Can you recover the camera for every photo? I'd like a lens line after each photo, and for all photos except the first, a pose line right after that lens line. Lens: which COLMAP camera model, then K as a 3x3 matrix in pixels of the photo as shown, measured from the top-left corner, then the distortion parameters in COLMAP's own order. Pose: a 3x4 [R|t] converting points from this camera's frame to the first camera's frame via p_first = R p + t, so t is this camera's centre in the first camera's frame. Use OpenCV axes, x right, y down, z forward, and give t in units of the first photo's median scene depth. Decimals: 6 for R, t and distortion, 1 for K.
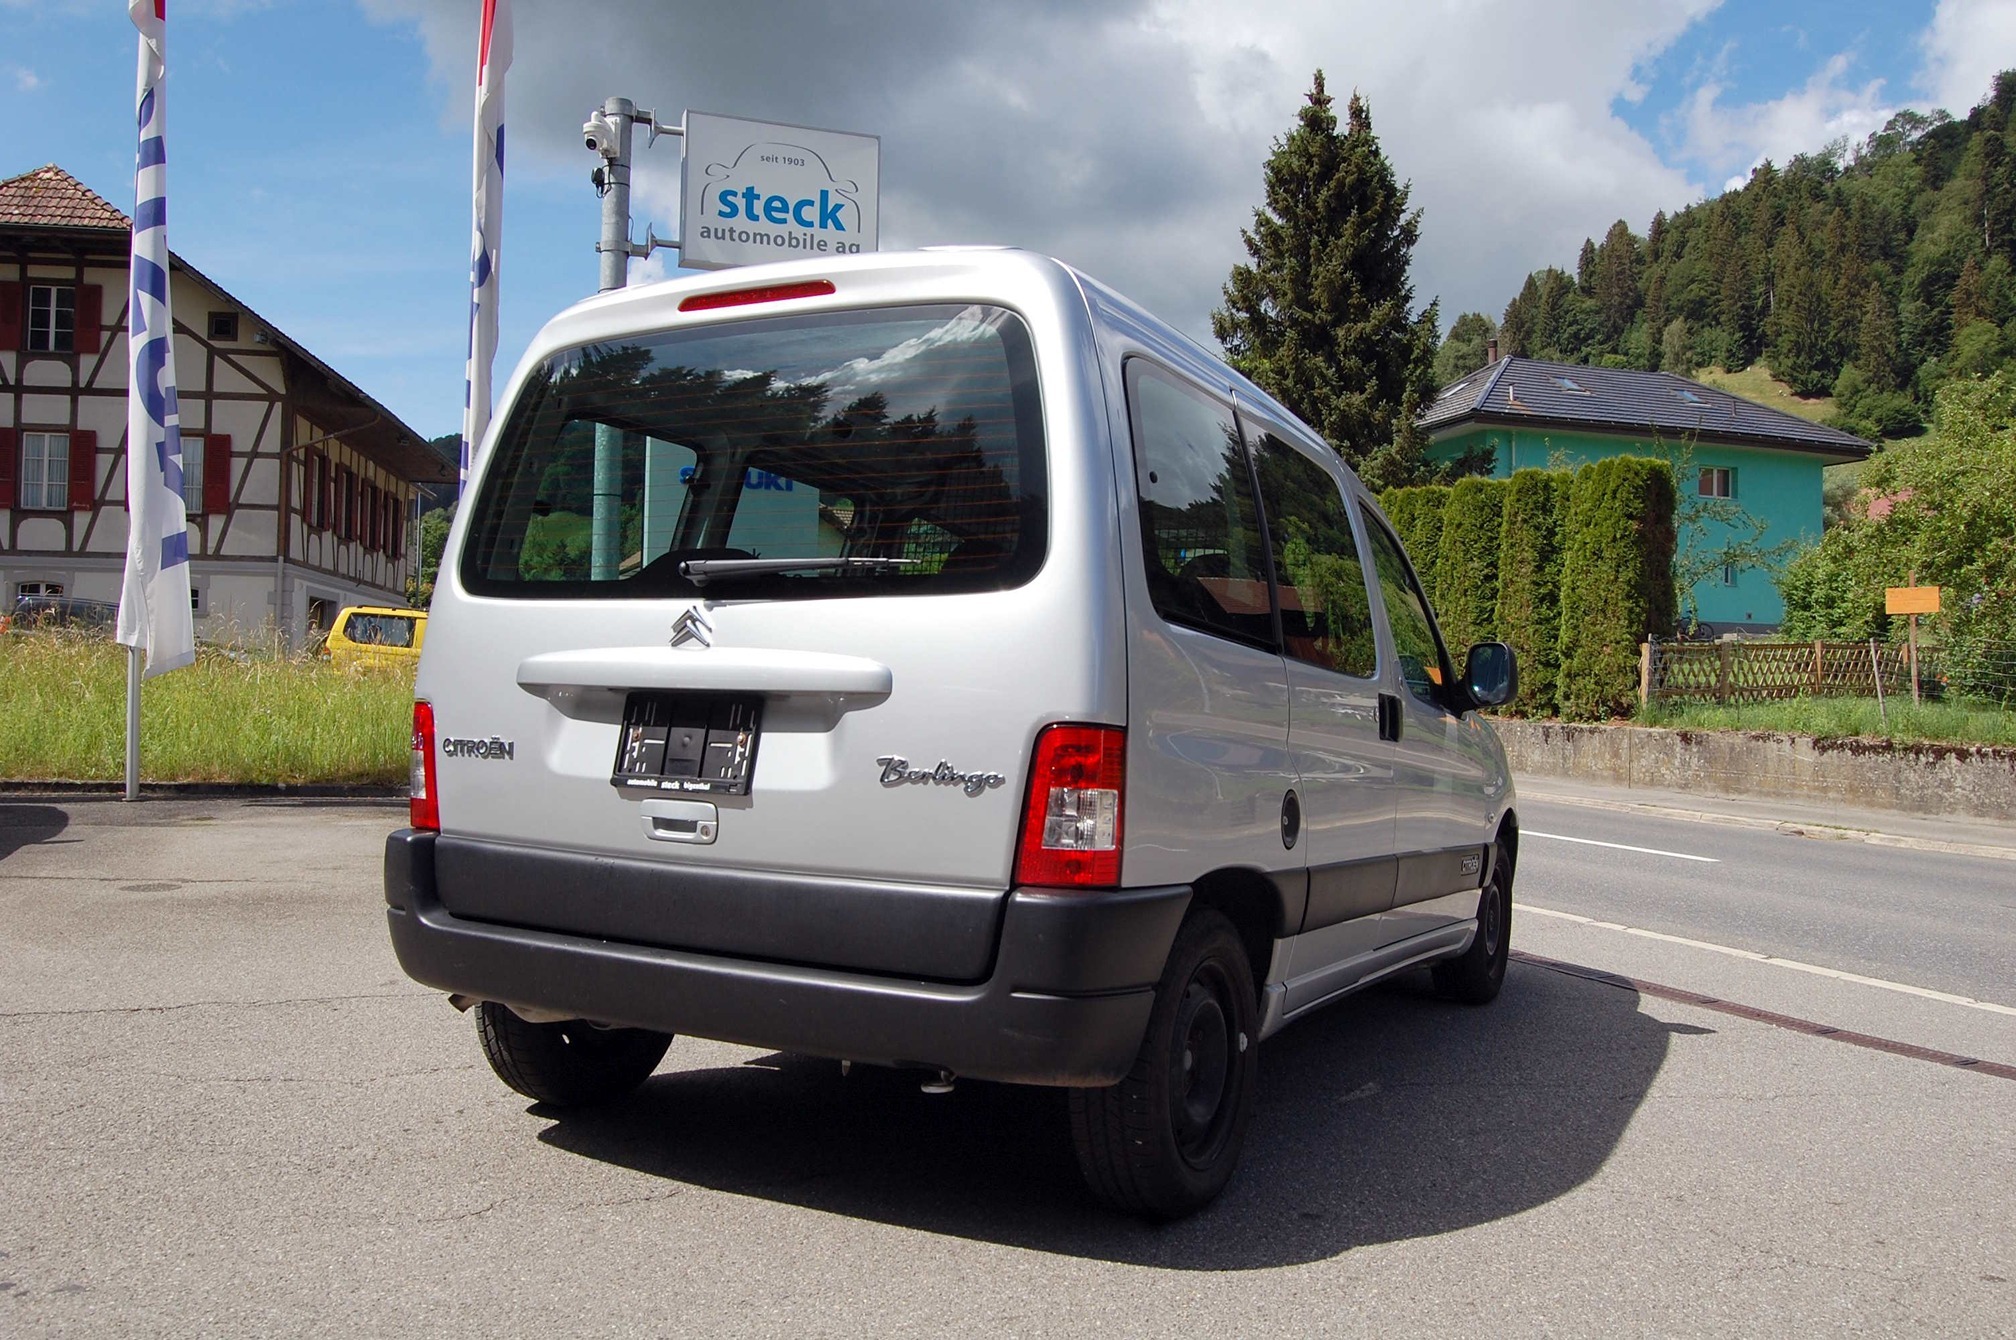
lens RADIAL K [[1599.4, 0, 1008.0], [0, 1599.4, 670.0], [0, 0, 1]] dist [-0.090787, 0.025414]
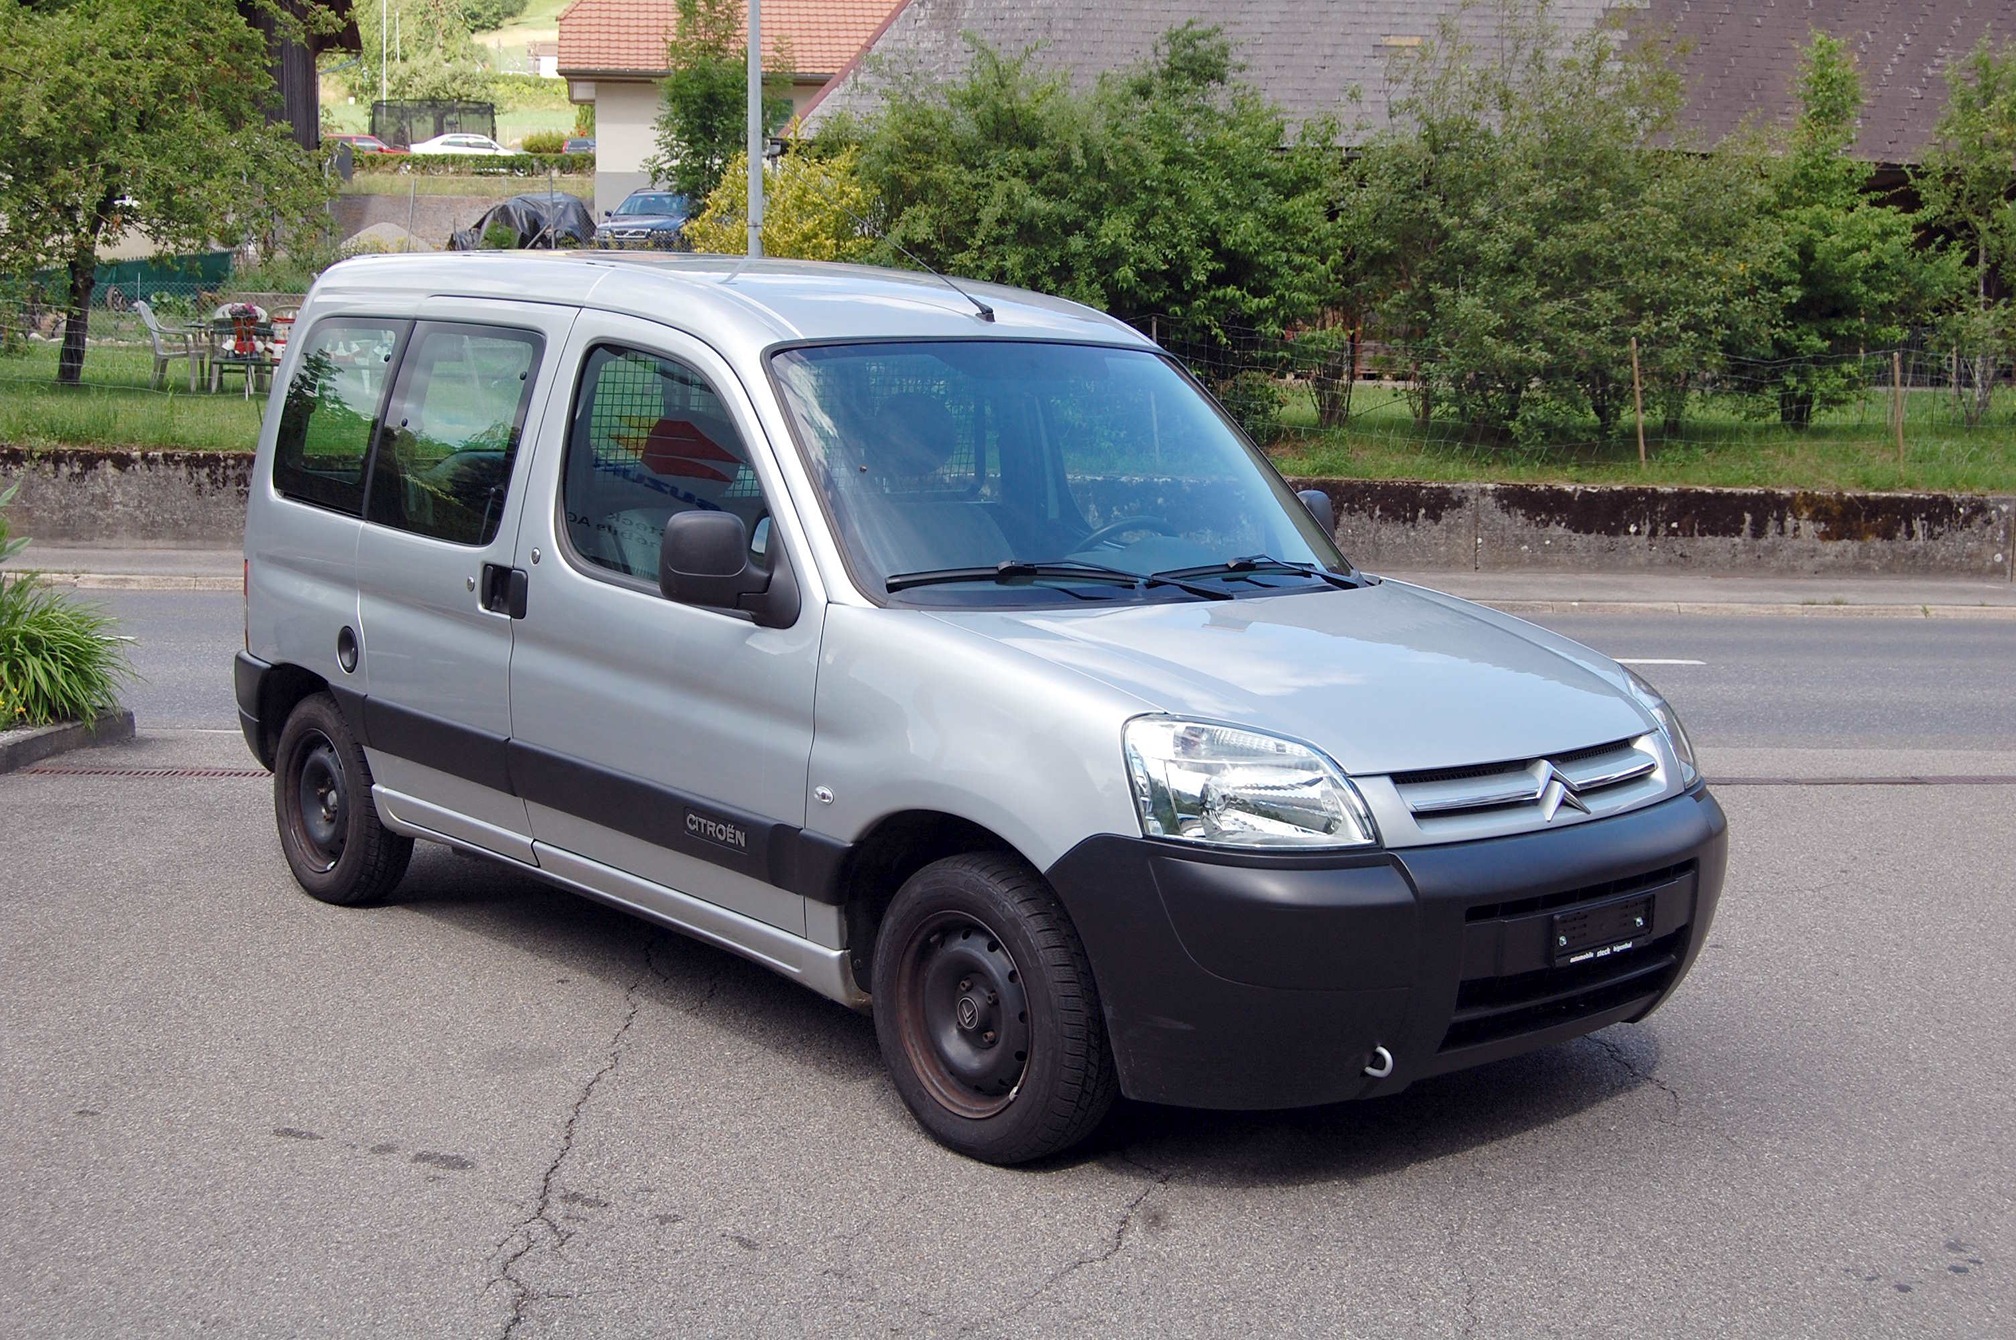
lens RADIAL K [[2390.3, 0, 1011.9], [0, 2390.3, 677.6], [0, 0, 1]] dist [-0.035944, -0.029386]
pose [[0.347683, -0.147403, 0.925953, -0.243943], [-0.015260, 0.986545, 0.162779, -0.027455], [-0.937488, -0.070726, 0.340755, 0.112095]]
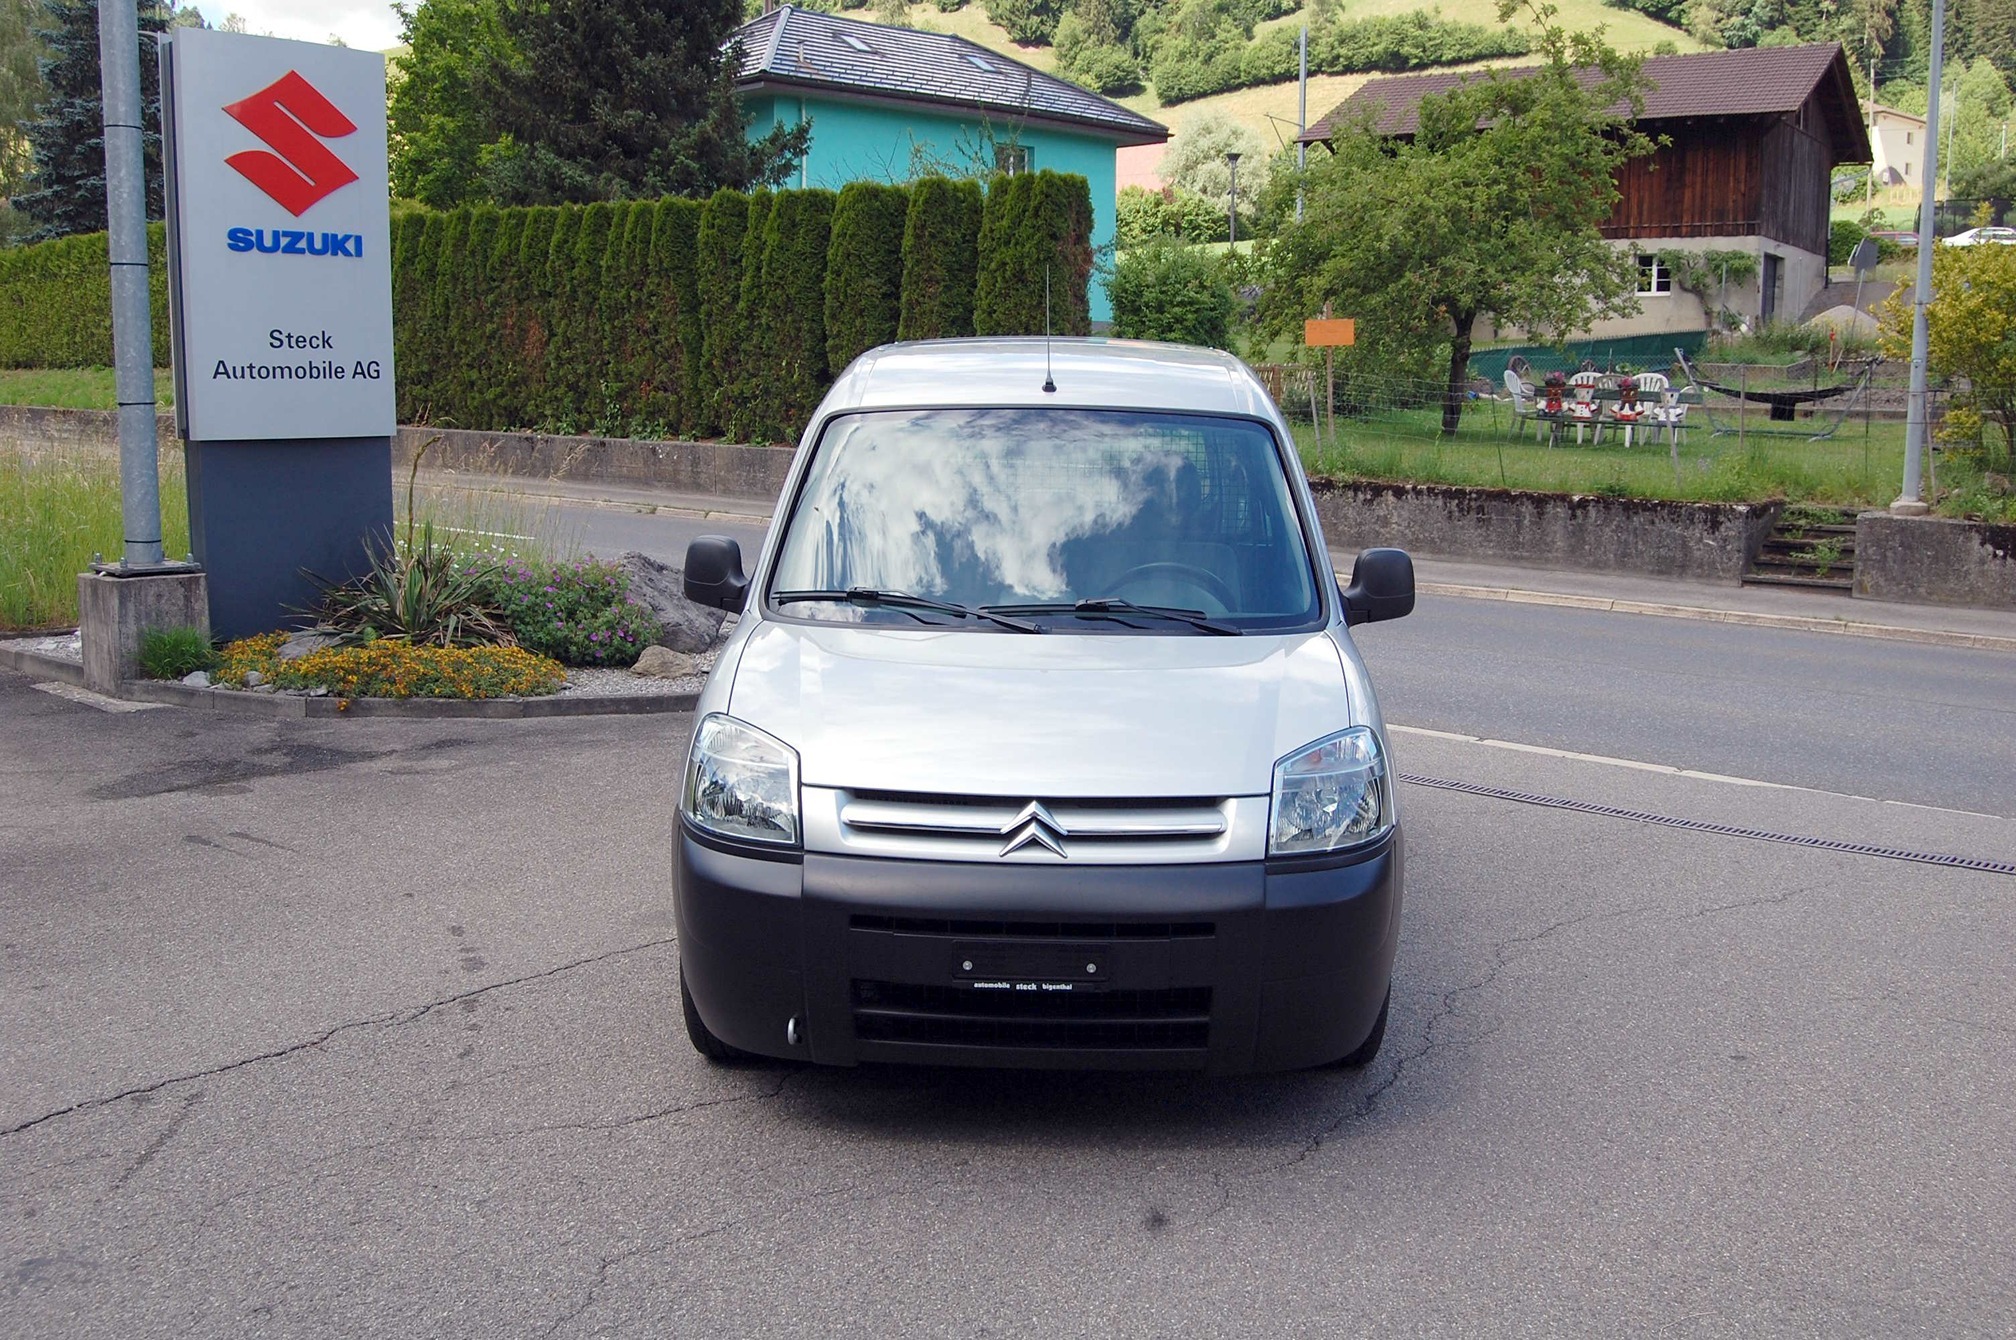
lens RADIAL K [[1880.8, 0, 1008.0], [0, 1880.8, 670.0], [0, 0, 1]] dist [-0.078902, 0.012921]
pose [[0.892926, -0.081489, 0.442767, -0.125454], [0.005992, 0.985546, 0.169299, -0.028779], [-0.450163, -0.148519, 0.880509, -0.002305]]
